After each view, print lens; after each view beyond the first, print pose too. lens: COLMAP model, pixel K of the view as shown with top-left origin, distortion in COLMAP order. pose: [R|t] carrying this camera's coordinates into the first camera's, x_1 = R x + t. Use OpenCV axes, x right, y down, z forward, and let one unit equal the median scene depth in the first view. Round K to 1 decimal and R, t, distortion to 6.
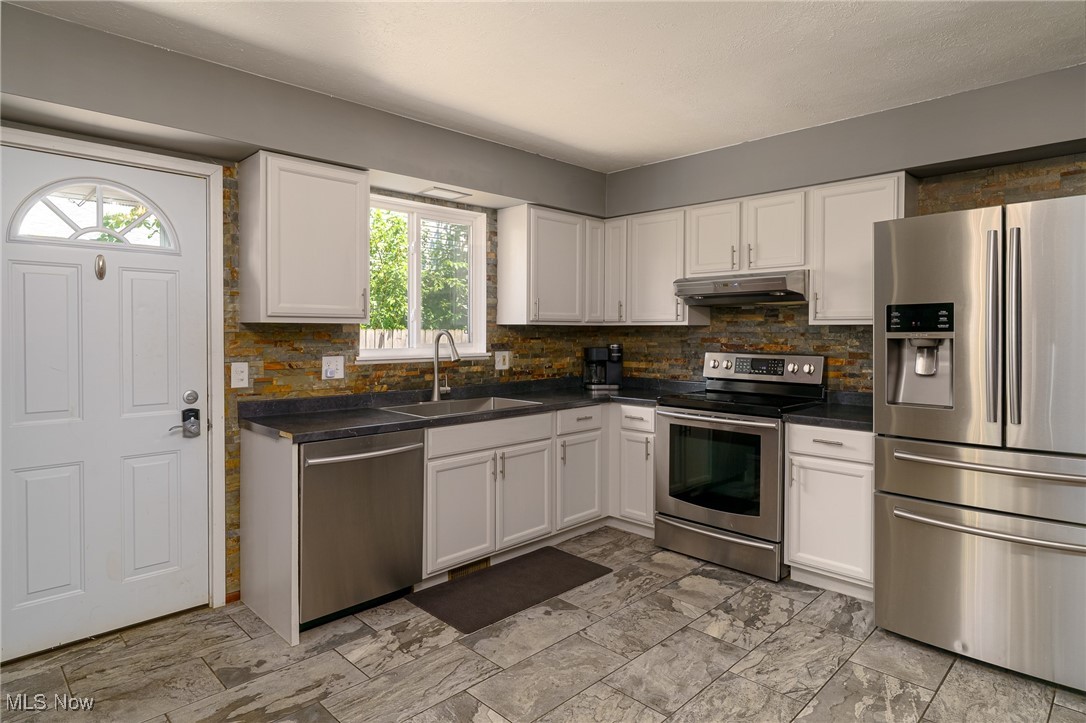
lens RADIAL K [[603.4, 0, 542.2], [0, 603.4, 342.7], [0, 0, 1]] dist [-0.002045, -0.000030]
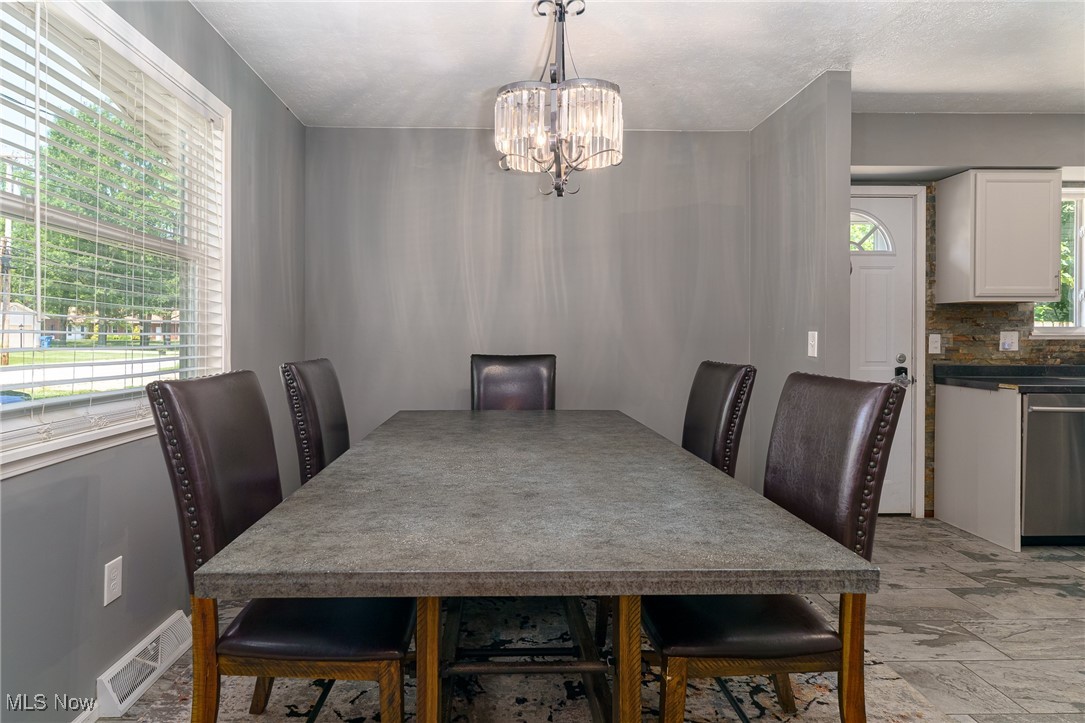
lens RADIAL K [[613.4, 0, 509.2], [0, 613.4, 336.7], [0, 0, 1]] dist [-0.000585, 0.000060]
pose [[0.722901, 0.001280, -0.690950, -0.218436], [-0.011481, 0.999882, -0.010160, 0.054157], [0.690856, 0.015277, 0.722831, -0.515643]]
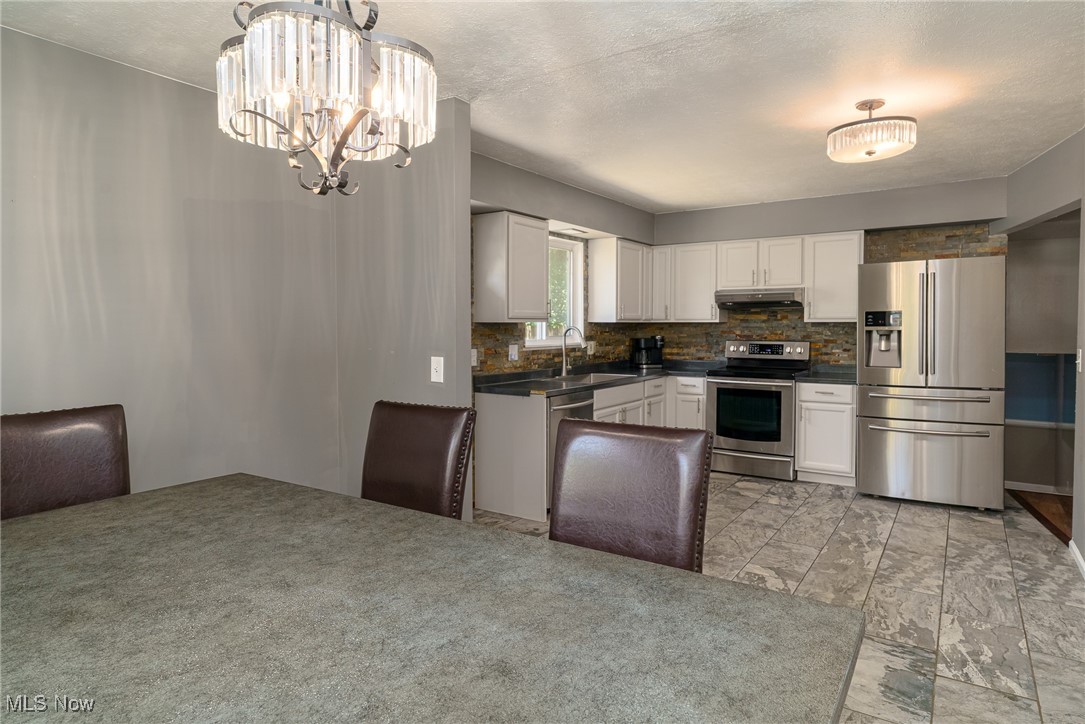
lens RADIAL K [[626.0, 0, 544.5], [0, 626.0, 348.3], [0, 0, 1]] dist [-0.000852, -0.000189]
pose [[0.980390, -0.011783, 0.196713, -0.551784], [0.008288, 0.999793, 0.018580, 0.003386], [-0.196892, -0.016585, 0.980285, -0.480478]]
